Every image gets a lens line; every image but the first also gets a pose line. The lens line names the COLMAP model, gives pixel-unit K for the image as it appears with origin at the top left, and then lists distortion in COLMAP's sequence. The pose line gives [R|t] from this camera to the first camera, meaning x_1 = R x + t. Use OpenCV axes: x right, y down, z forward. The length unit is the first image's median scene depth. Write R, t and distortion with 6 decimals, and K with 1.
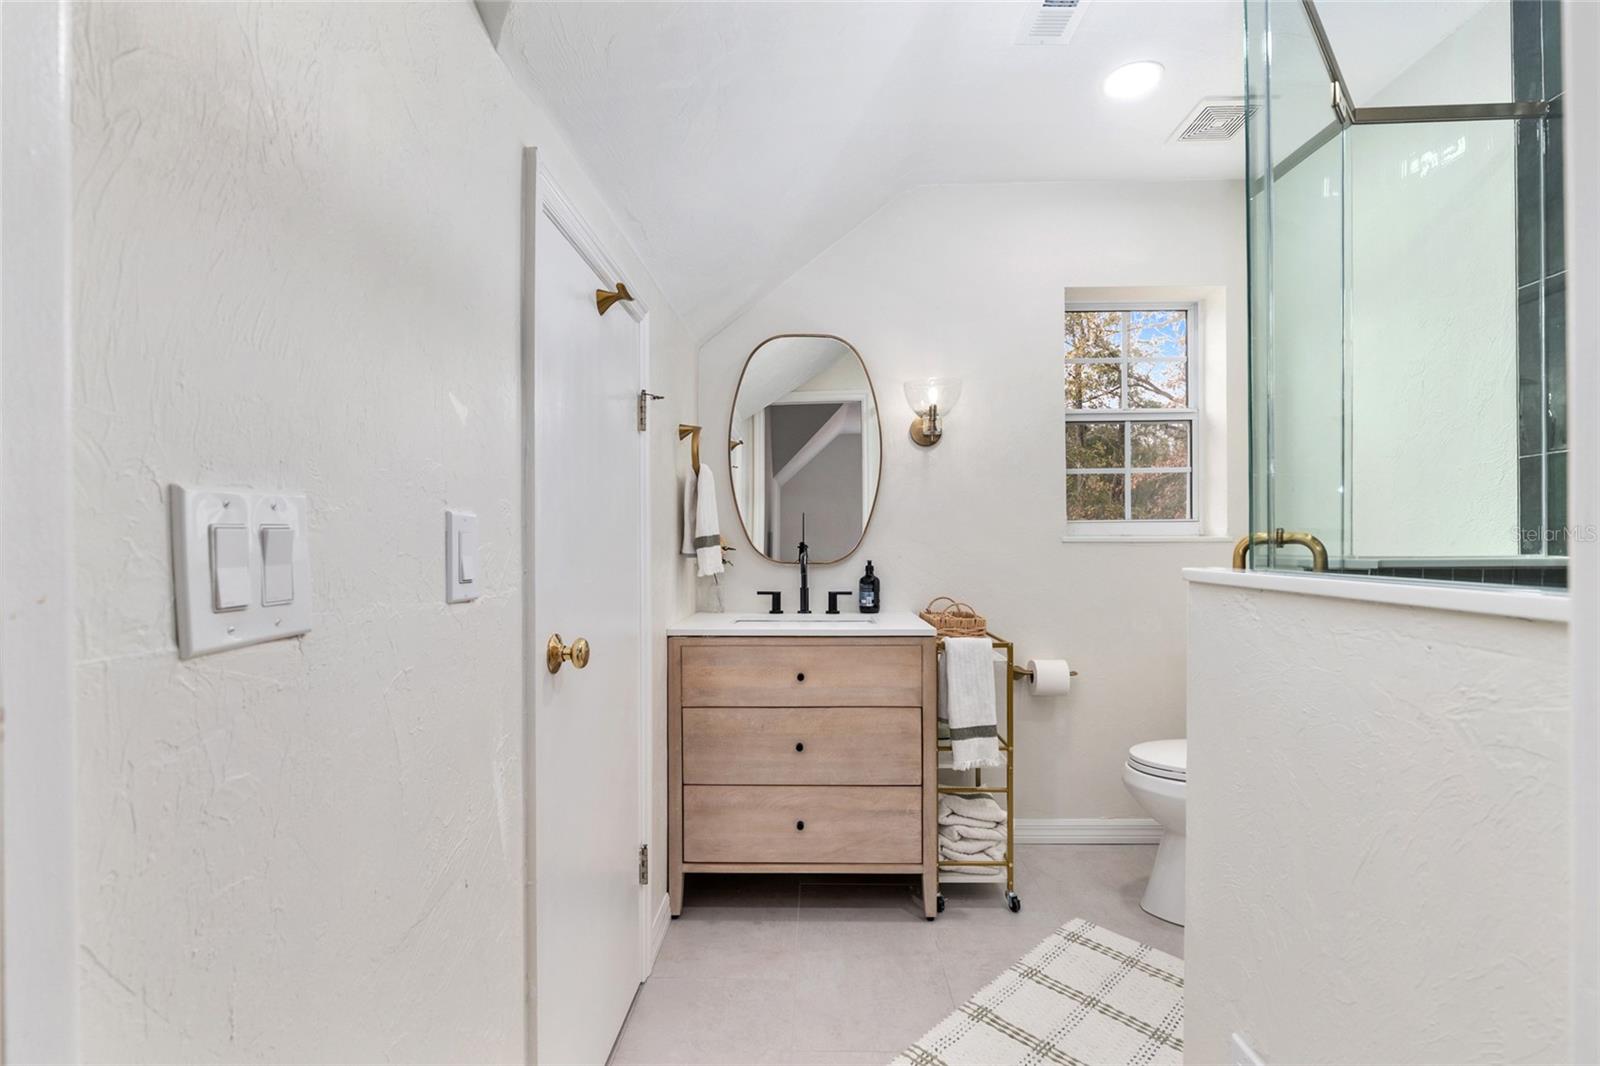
lens RADIAL K [[695.0, 0, 788.5], [0, 695.0, 555.0], [0, 0, 1]] dist [-0.004061, -0.001036]
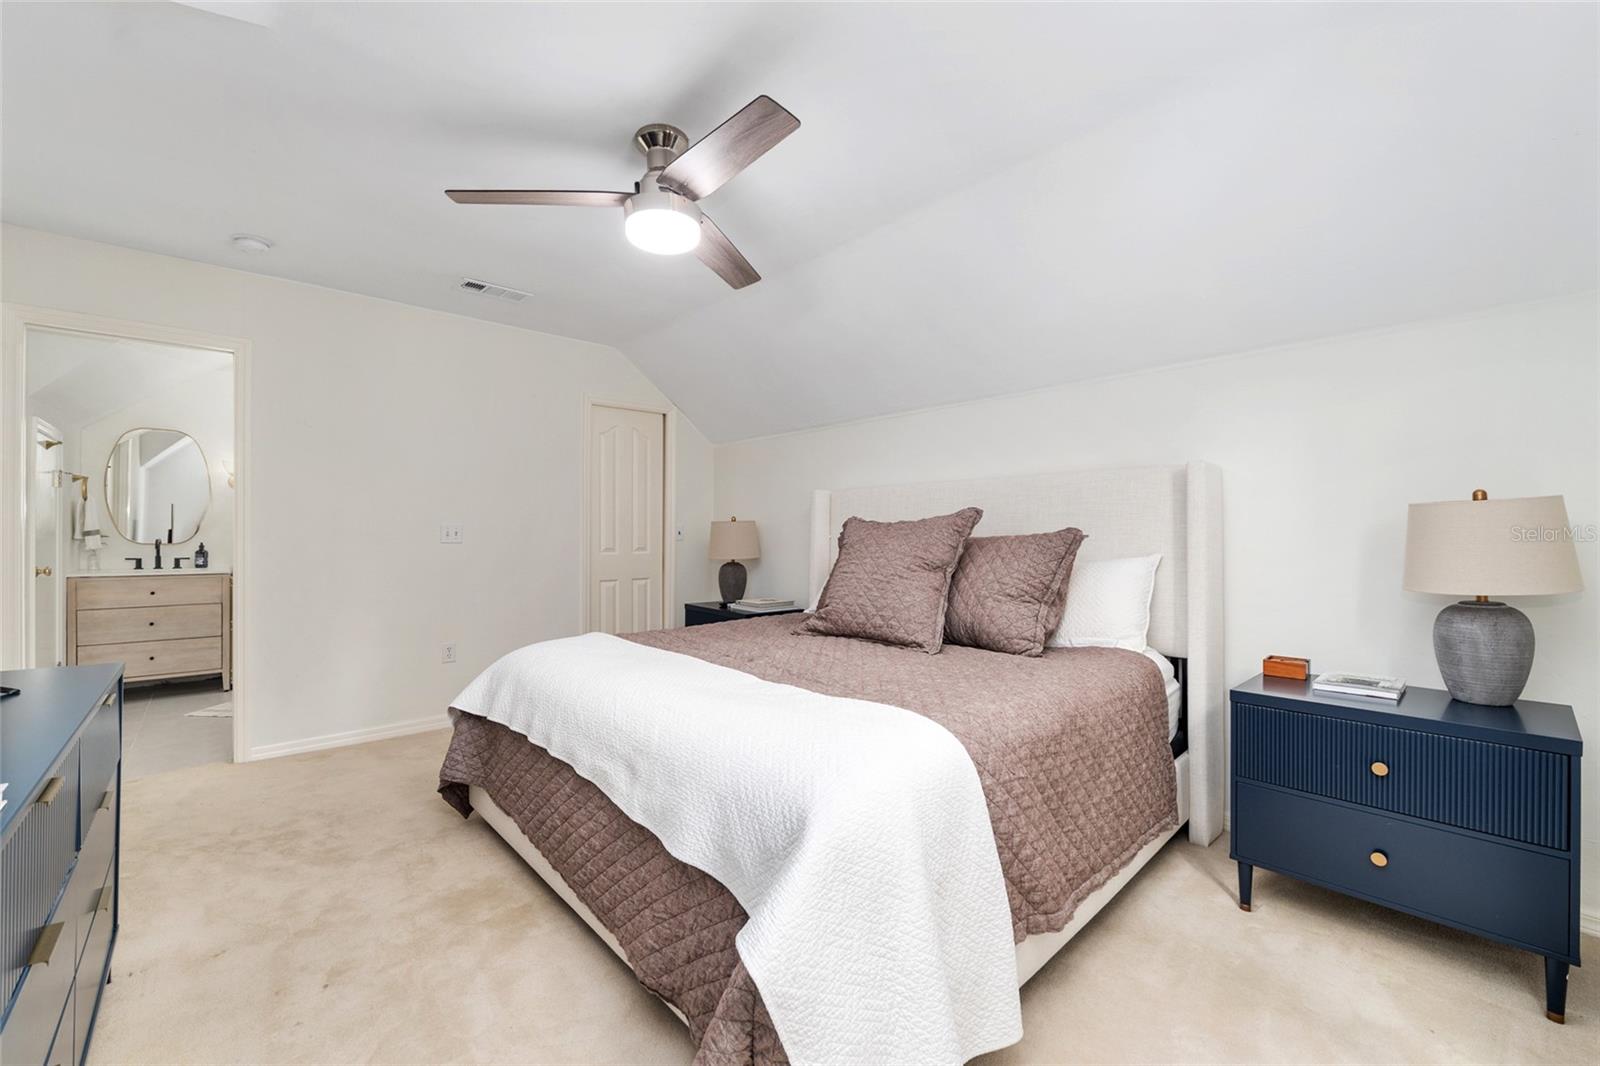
lens RADIAL K [[658.0, 0, 799.4], [0, 658.0, 535.0], [0, 0, 1]] dist [-0.010815, -0.000095]
pose [[0.718533, 0.007084, 0.695457, 0.050790], [-0.000756, 0.999955, -0.009405, 0.003125], [-0.695492, 0.006232, 0.718507, -1.827150]]
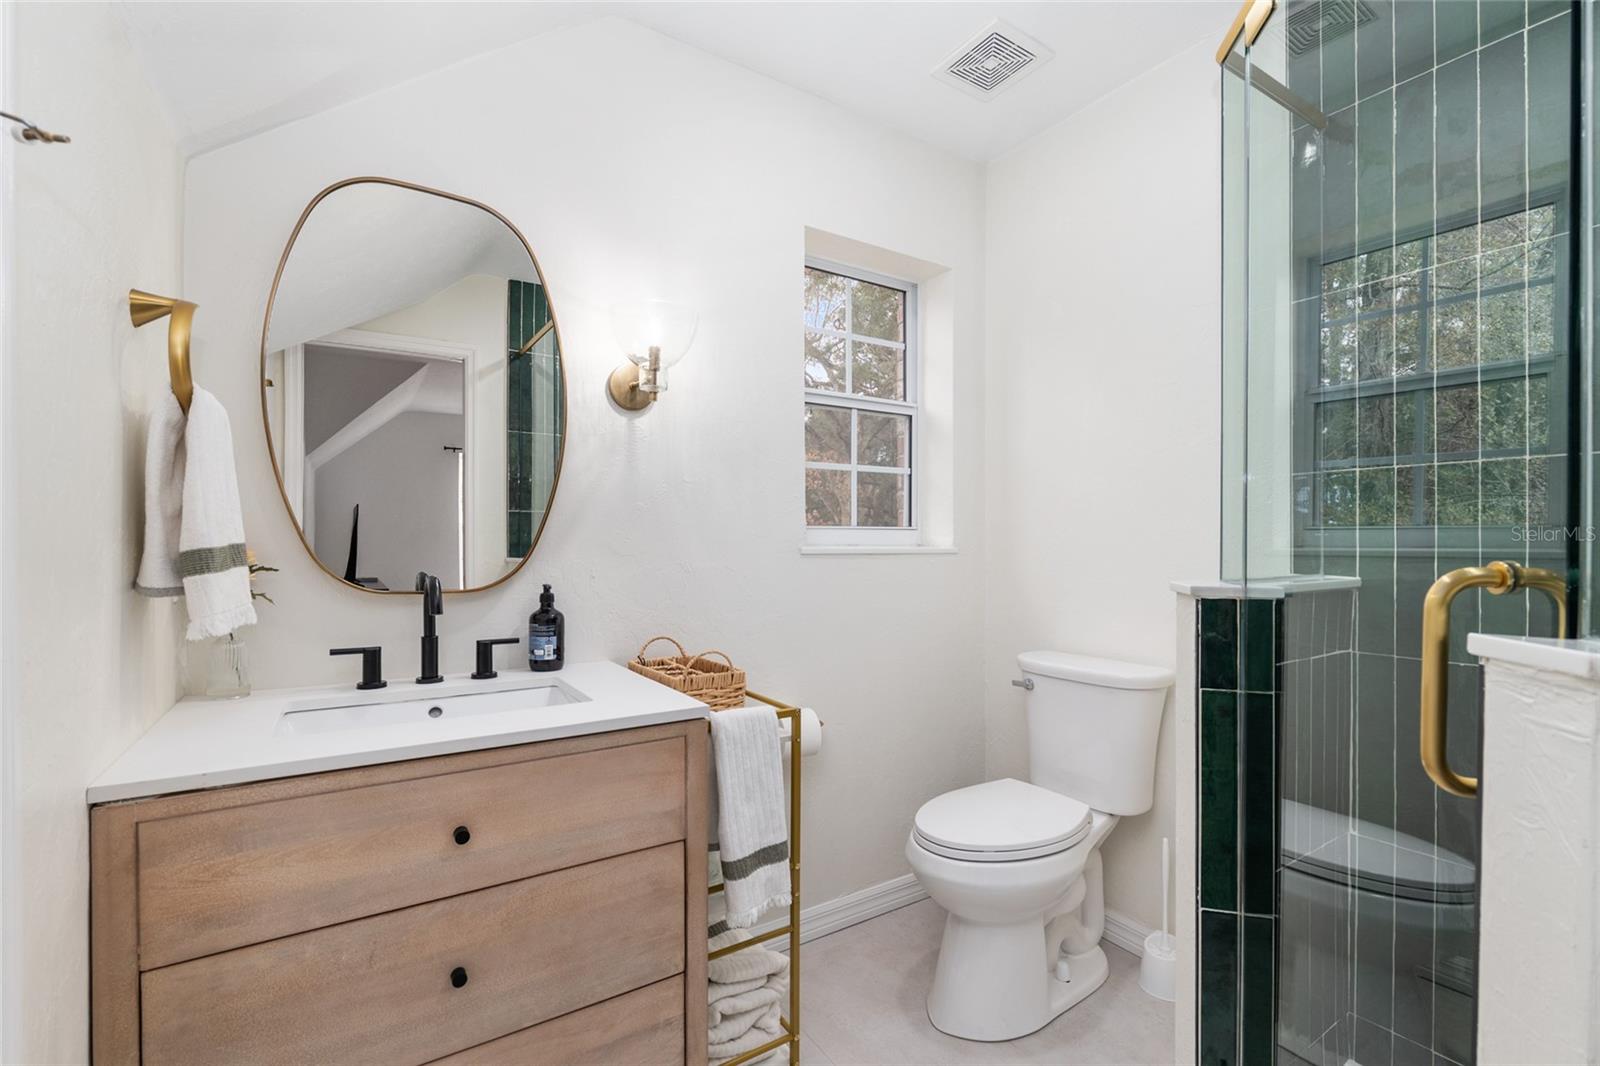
lens RADIAL K [[695.0, 0, 782.6], [0, 695.0, 550.2], [0, 0, 1]] dist [-0.004061, -0.001036]
pose [[0.826809, -0.000550, 0.562482, -0.064190], [0.004453, 0.999975, -0.005567, -0.020919], [-0.562465, 0.007108, 0.826790, 0.419391]]
